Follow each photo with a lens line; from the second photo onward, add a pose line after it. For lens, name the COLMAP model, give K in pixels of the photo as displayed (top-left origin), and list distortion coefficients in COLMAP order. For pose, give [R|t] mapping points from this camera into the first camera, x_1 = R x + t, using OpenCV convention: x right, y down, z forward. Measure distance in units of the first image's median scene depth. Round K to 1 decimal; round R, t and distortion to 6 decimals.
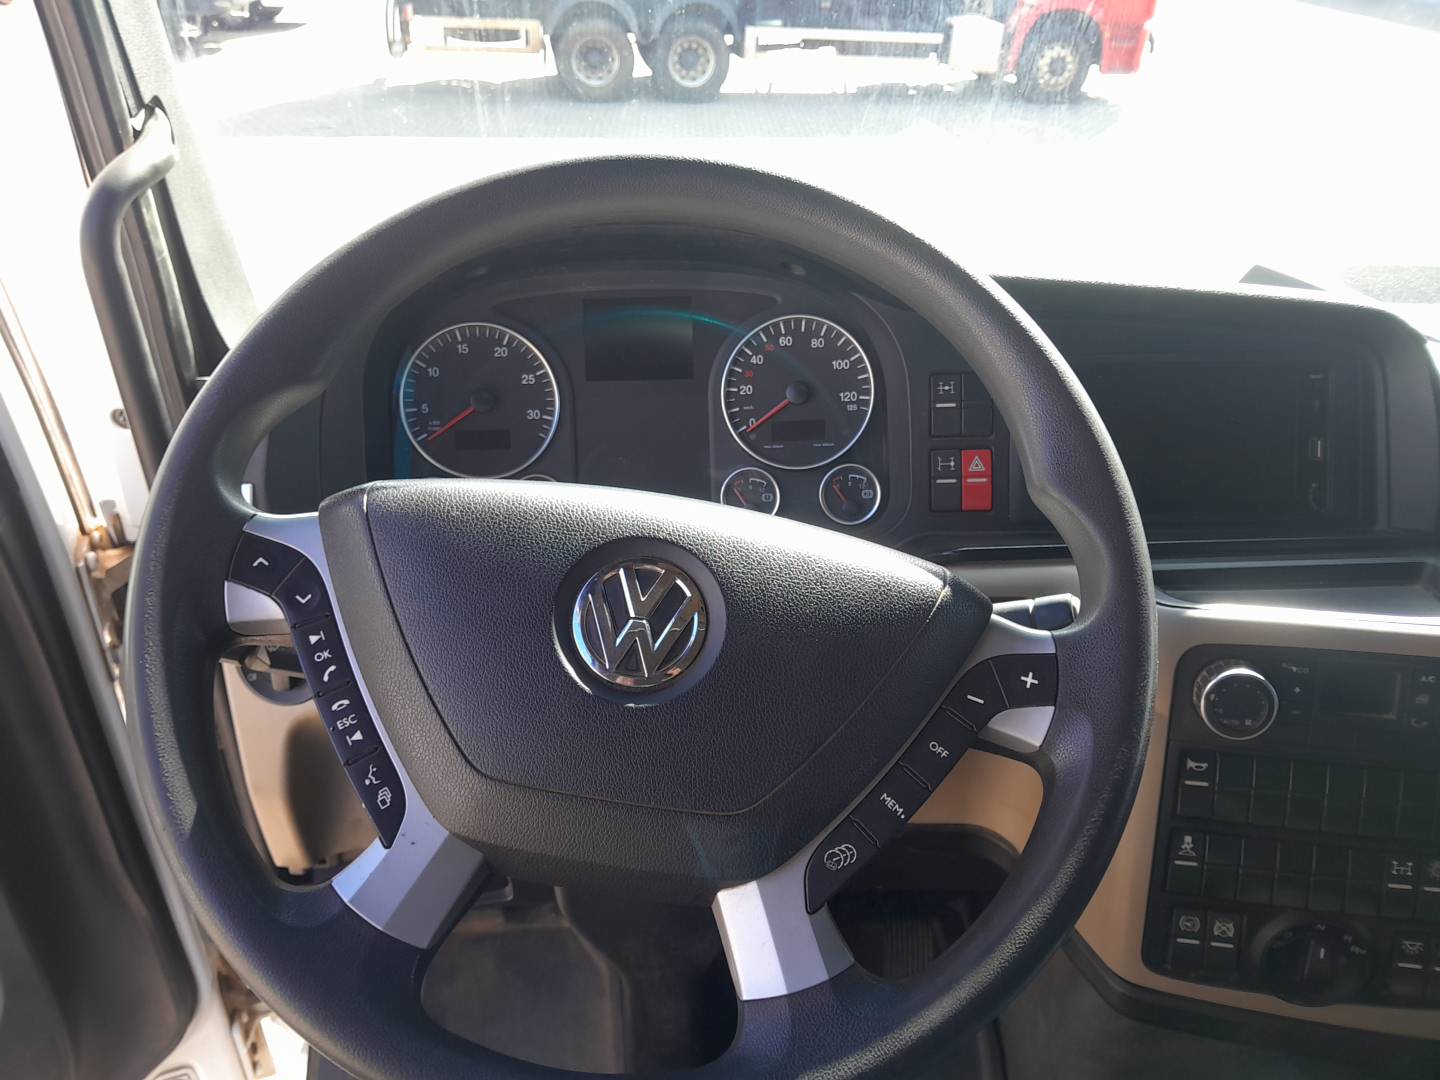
lens RADIAL K [[1137.4, 0, 718.1], [0, 1137.4, 548.0], [0, 0, 1]] dist [0.075484, -0.144049]
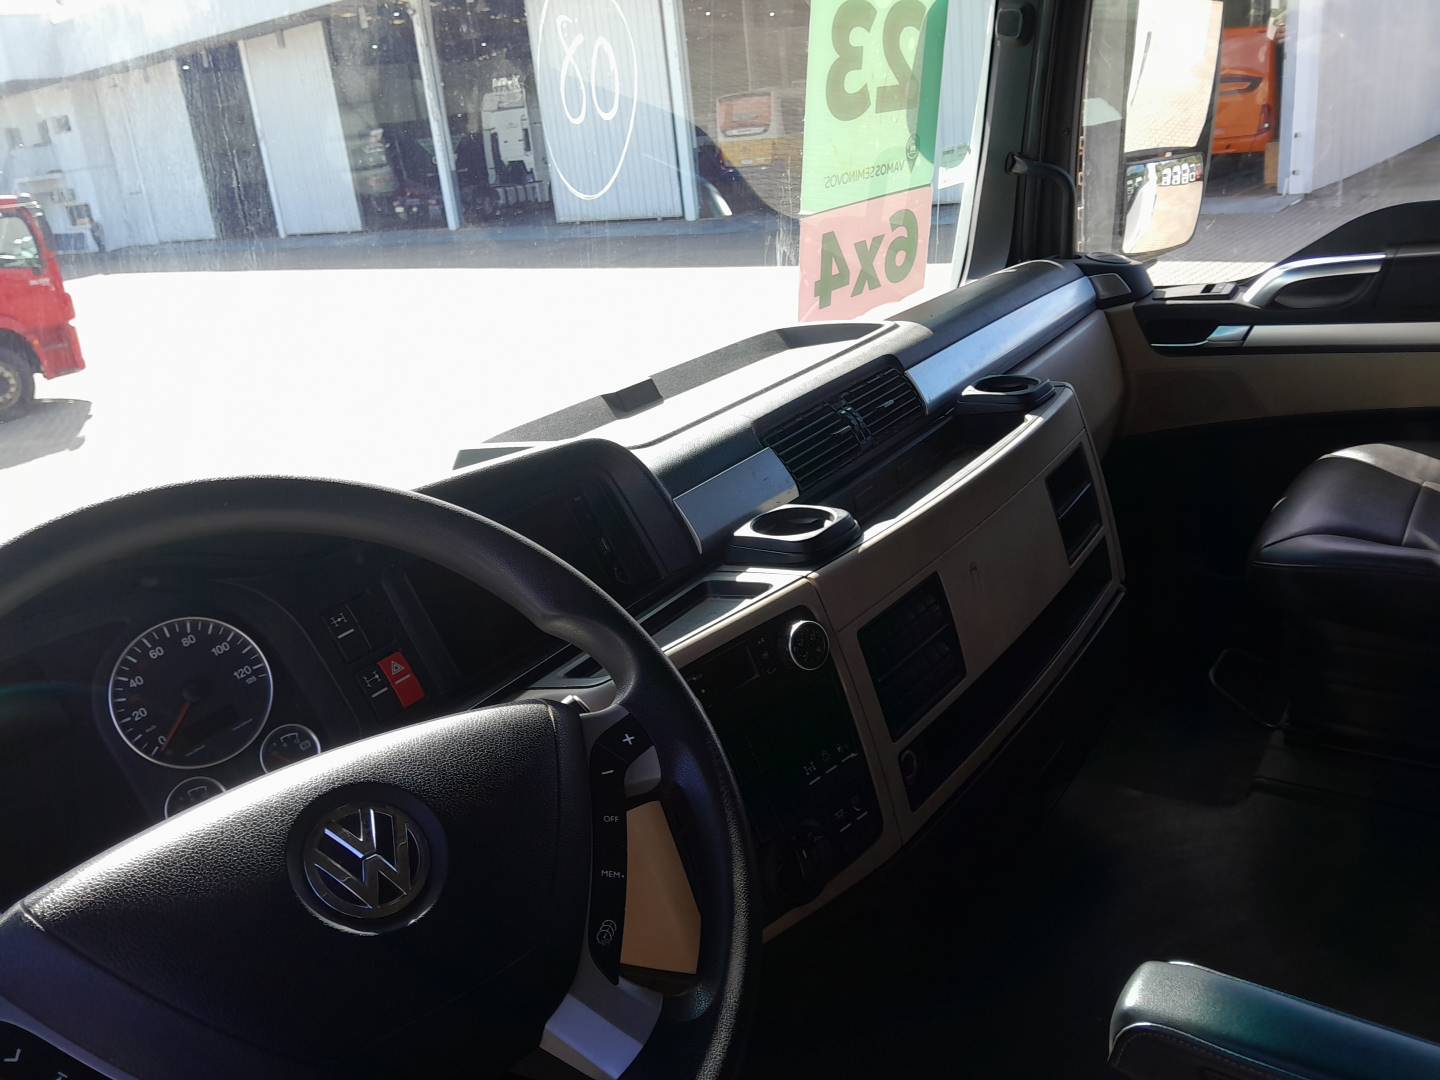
lens RADIAL K [[1137.4, 0, 718.1], [0, 1137.4, 548.0], [0, 0, 1]] dist [0.075484, -0.144049]
pose [[0.633856, -0.368637, 0.679951, -0.280860], [0.502468, 0.864596, 0.000337, -0.013939], [-0.588007, 0.341440, 0.733258, -0.059030]]
